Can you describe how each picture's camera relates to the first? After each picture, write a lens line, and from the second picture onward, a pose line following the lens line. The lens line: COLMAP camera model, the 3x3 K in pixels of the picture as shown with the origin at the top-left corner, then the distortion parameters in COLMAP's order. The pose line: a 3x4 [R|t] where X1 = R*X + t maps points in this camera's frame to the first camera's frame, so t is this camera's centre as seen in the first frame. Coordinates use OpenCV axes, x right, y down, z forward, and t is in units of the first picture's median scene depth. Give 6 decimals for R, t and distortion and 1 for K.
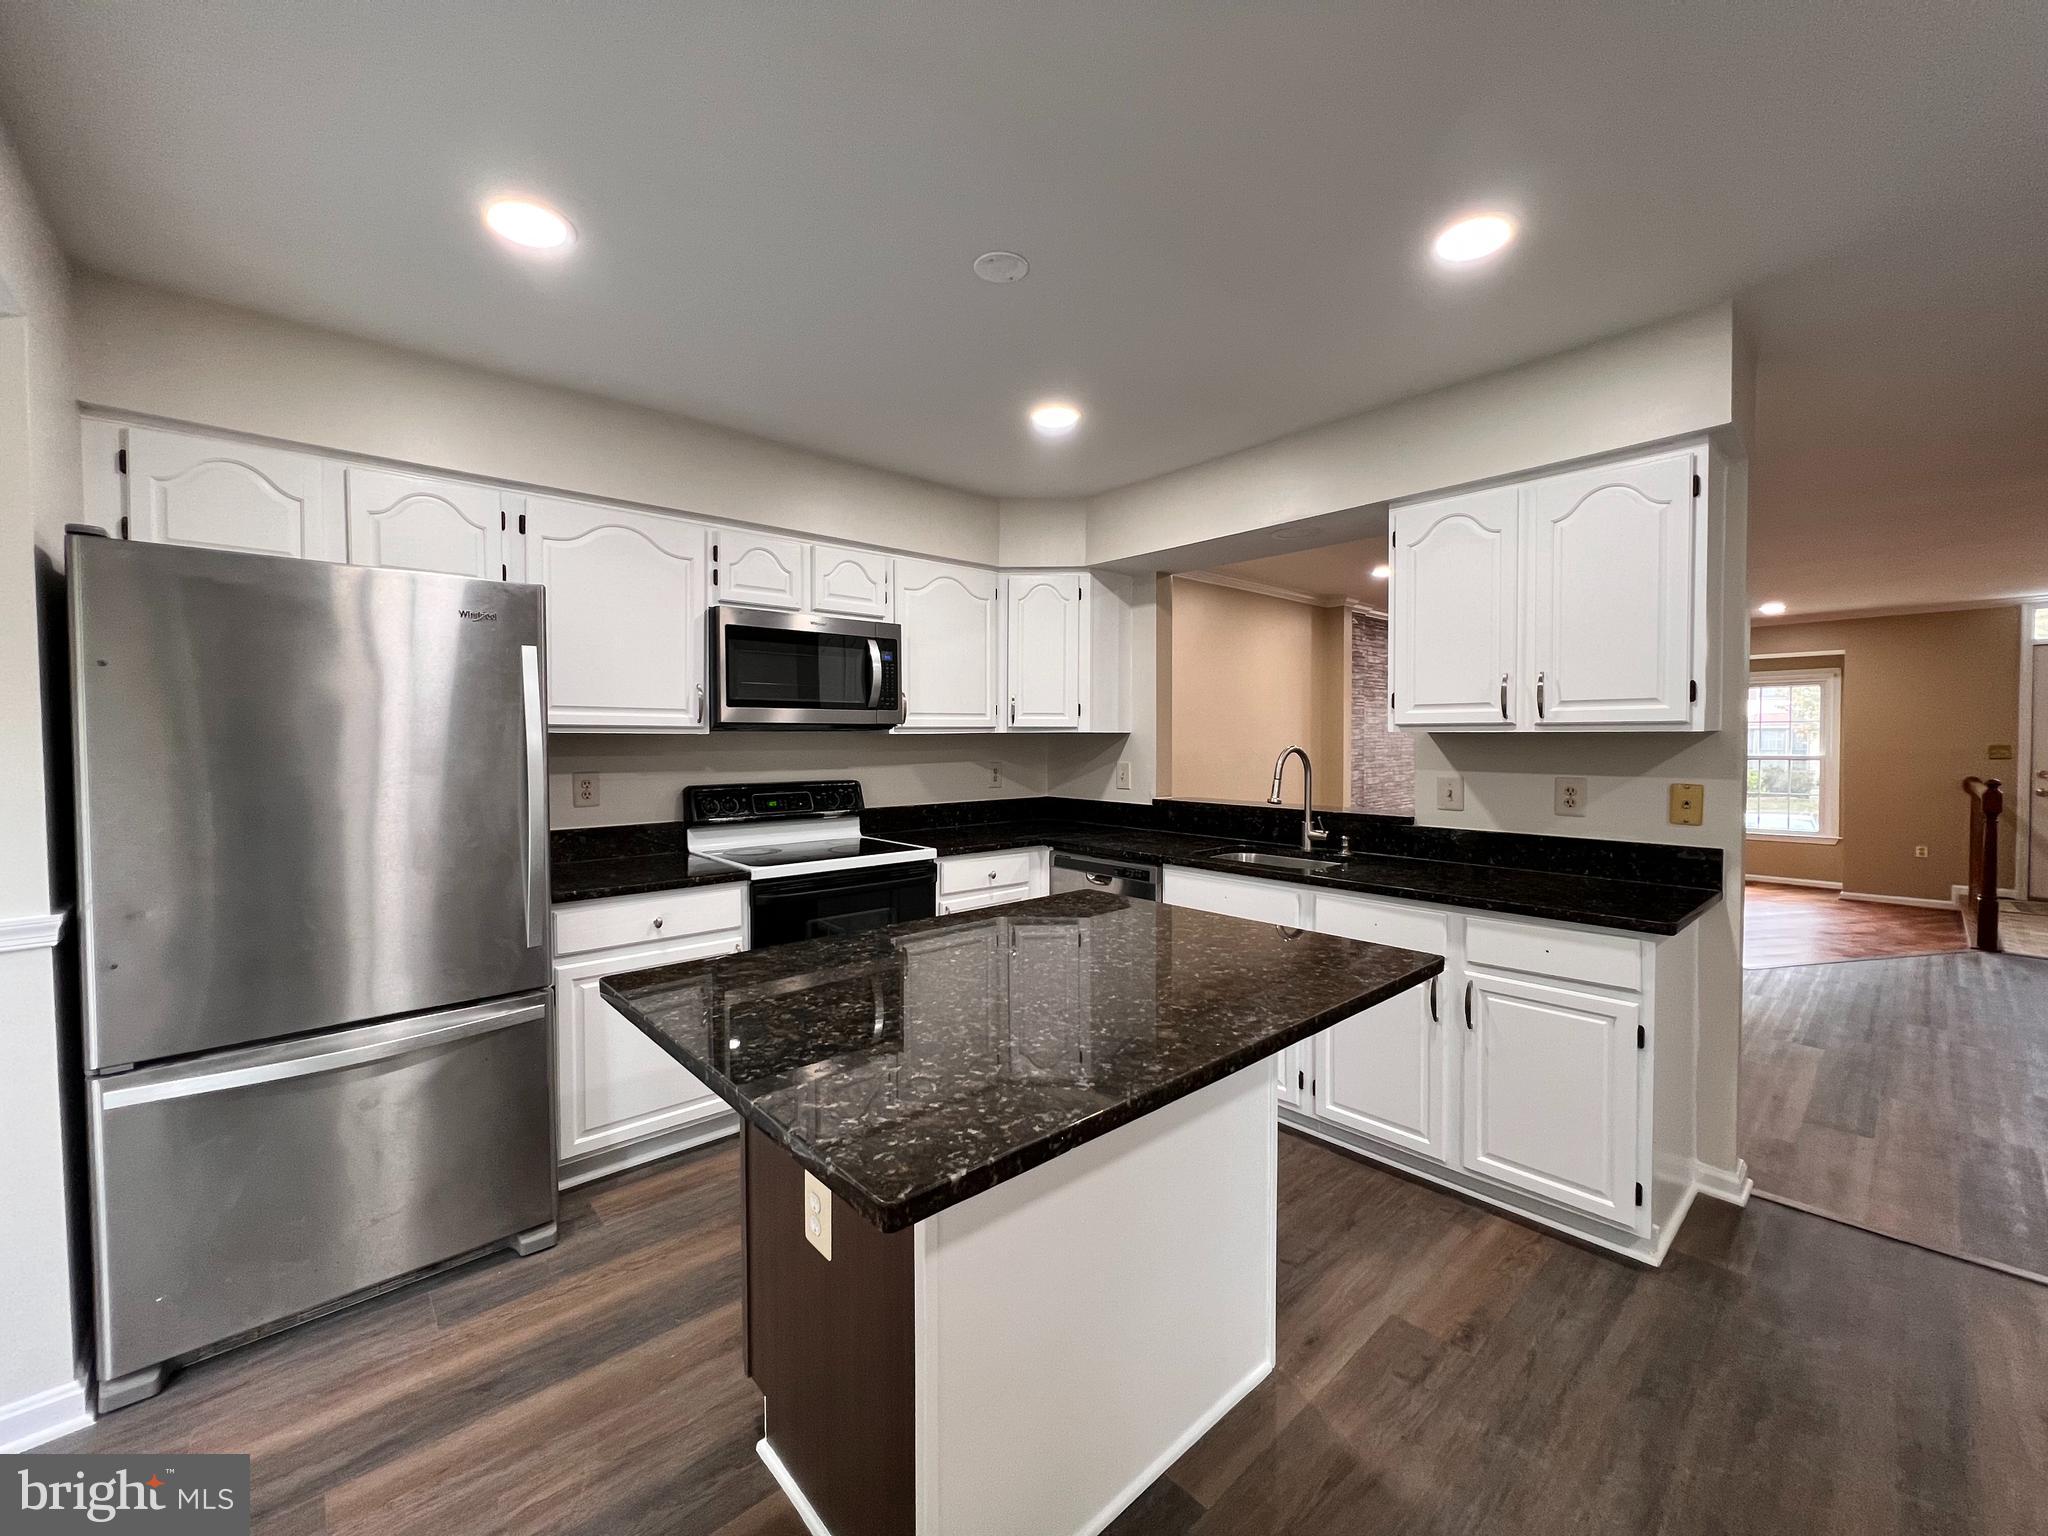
lens RADIAL K [[821.5, 0, 1019.0], [0, 821.5, 760.6], [0, 0, 1]] dist [-0.001475, -0.000016]
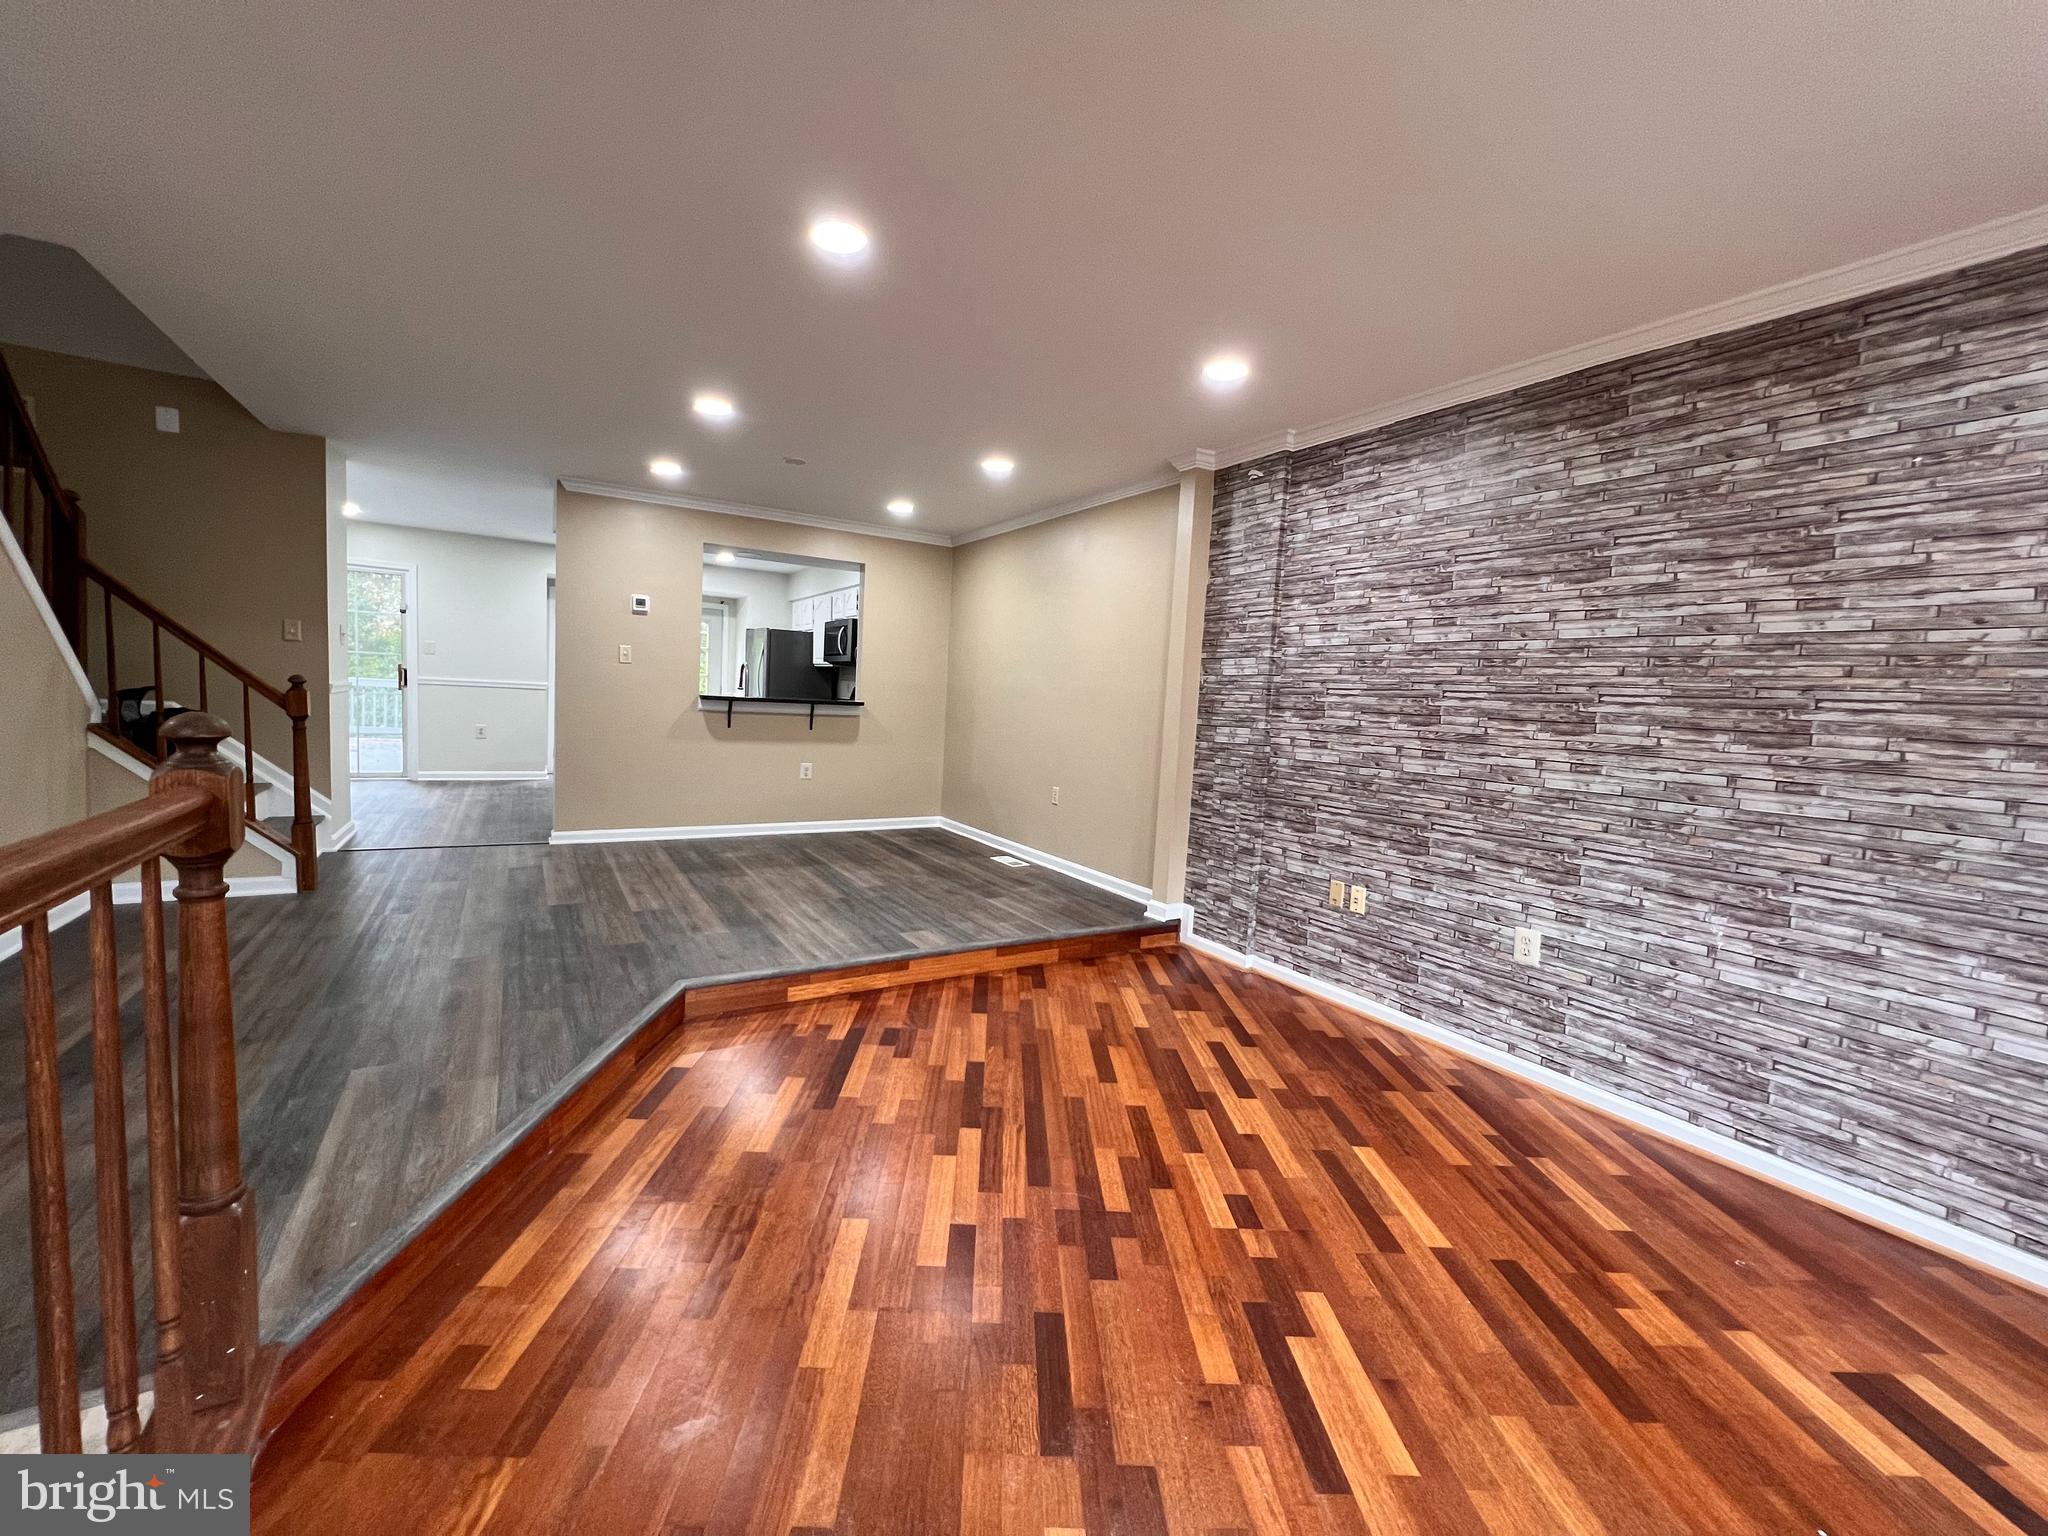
lens RADIAL K [[821.5, 0, 1019.0], [0, 821.5, 760.6], [0, 0, 1]] dist [-0.001475, -0.000016]
pose [[-0.180942, 0.072568, -0.980813, 2.311400], [-0.075055, 0.993347, 0.087342, -0.008172], [0.980626, 0.089419, -0.174292, 2.136650]]
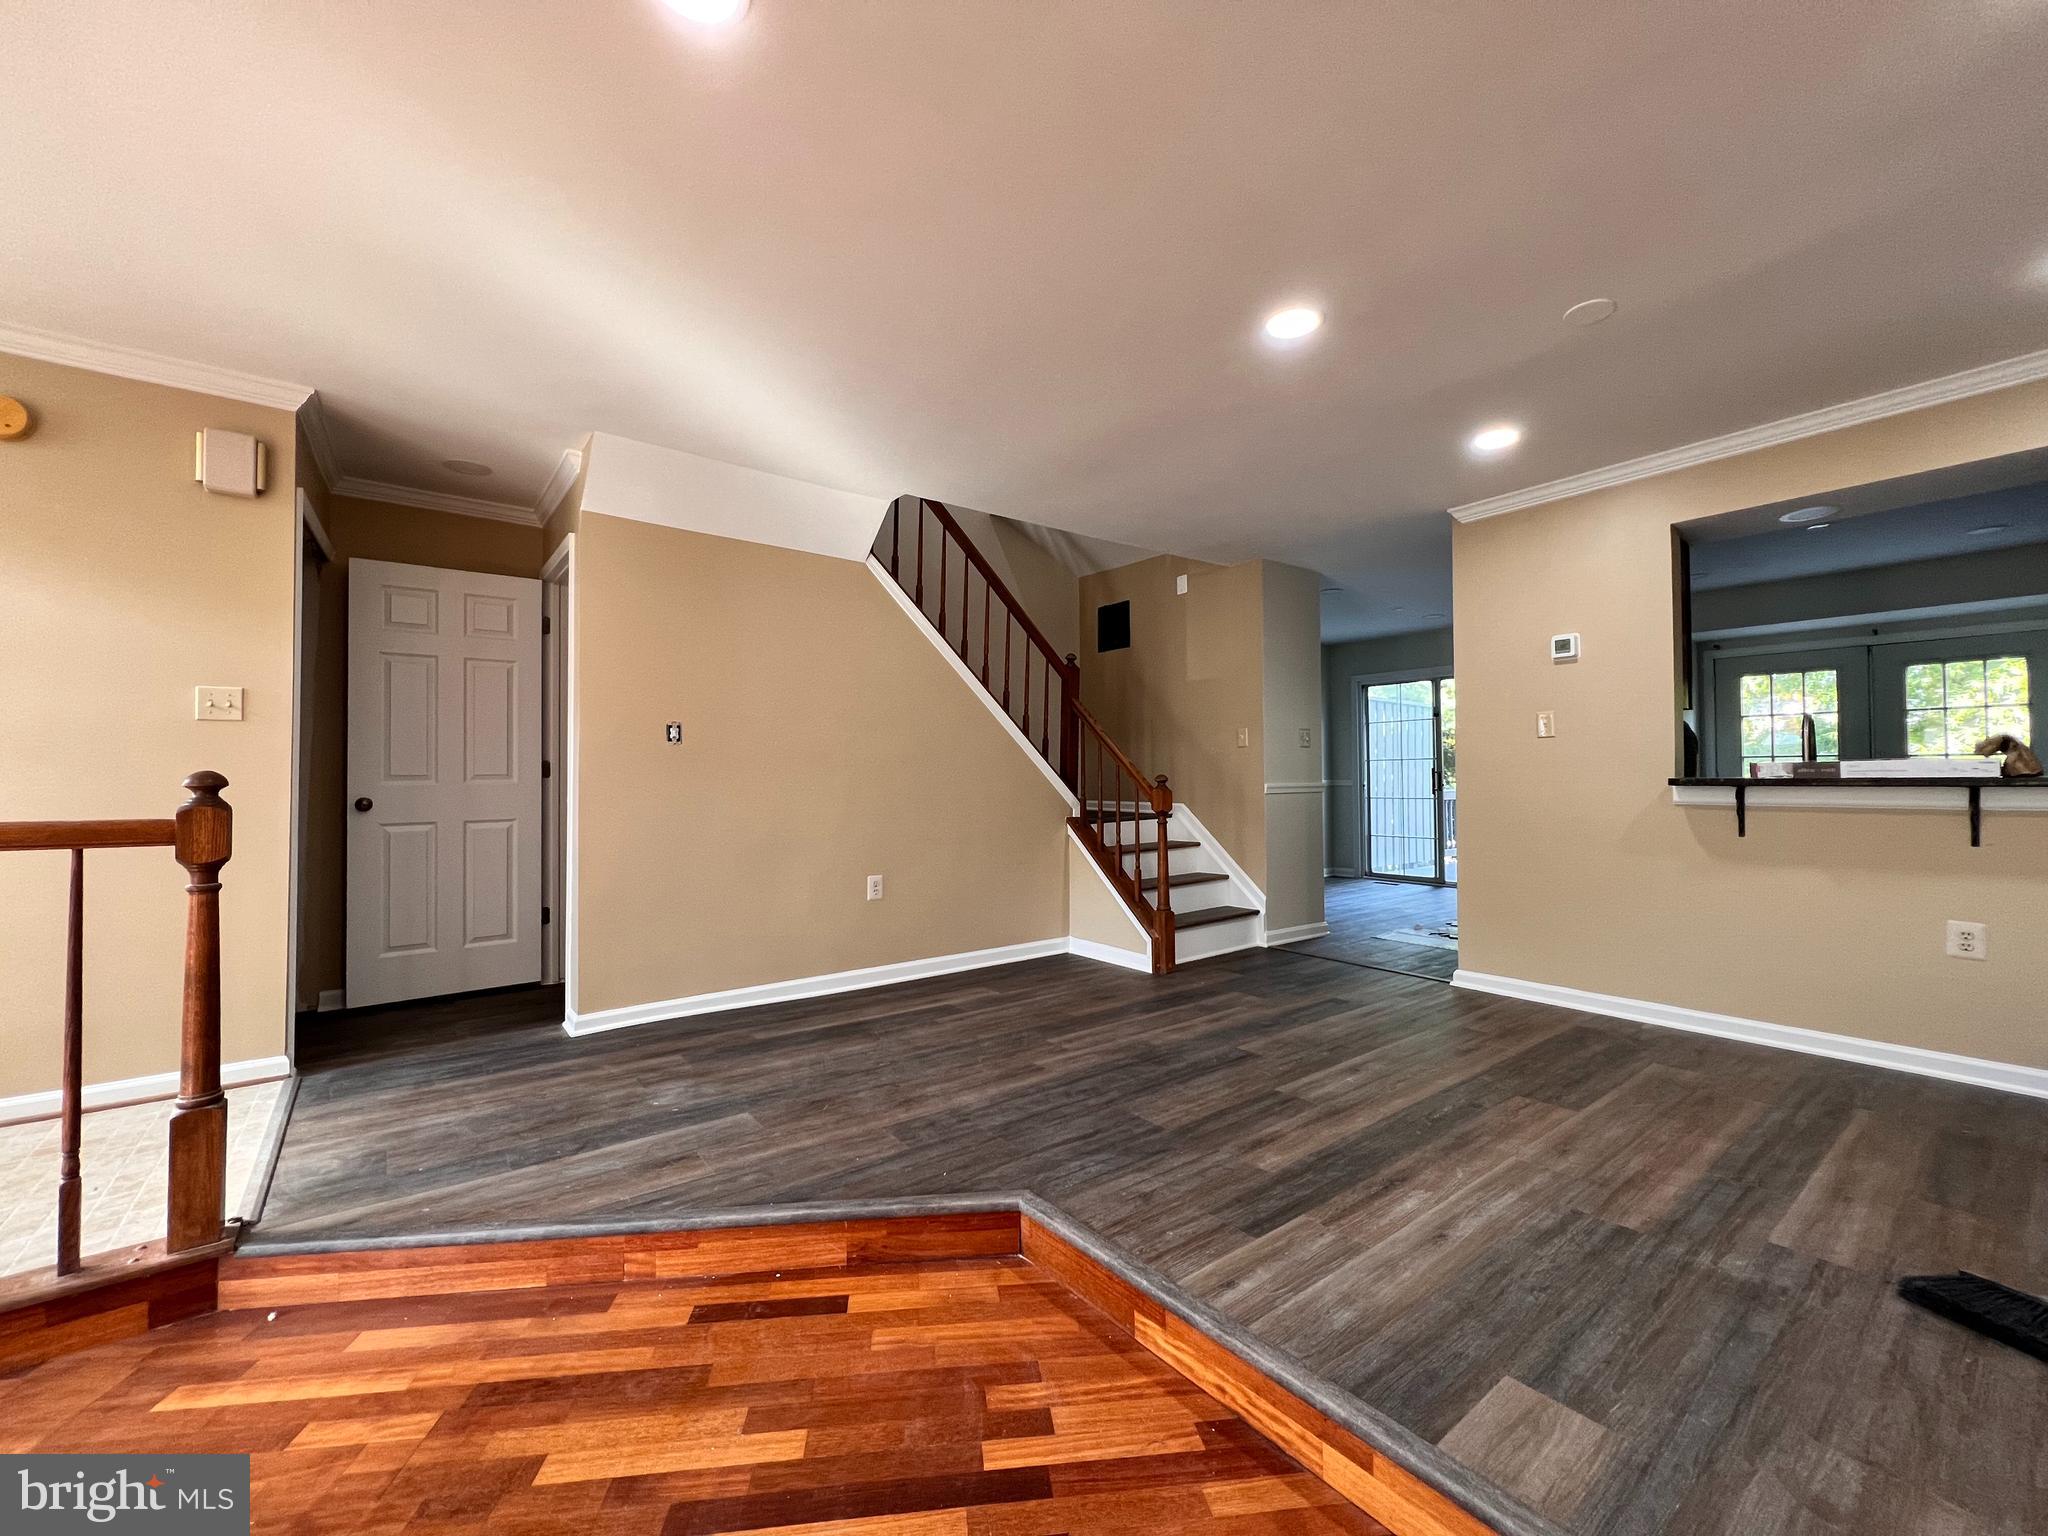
lens RADIAL K [[822.2, 0, 1020.3], [0, 822.2, 748.3], [0, 0, 1]] dist [-0.000884, 0.000122]
pose [[-0.997012, 0.009619, 0.076651, 1.339709], [0.008344, 0.999822, -0.016937, 0.034154], [-0.076801, -0.016247, -0.996914, 2.247380]]
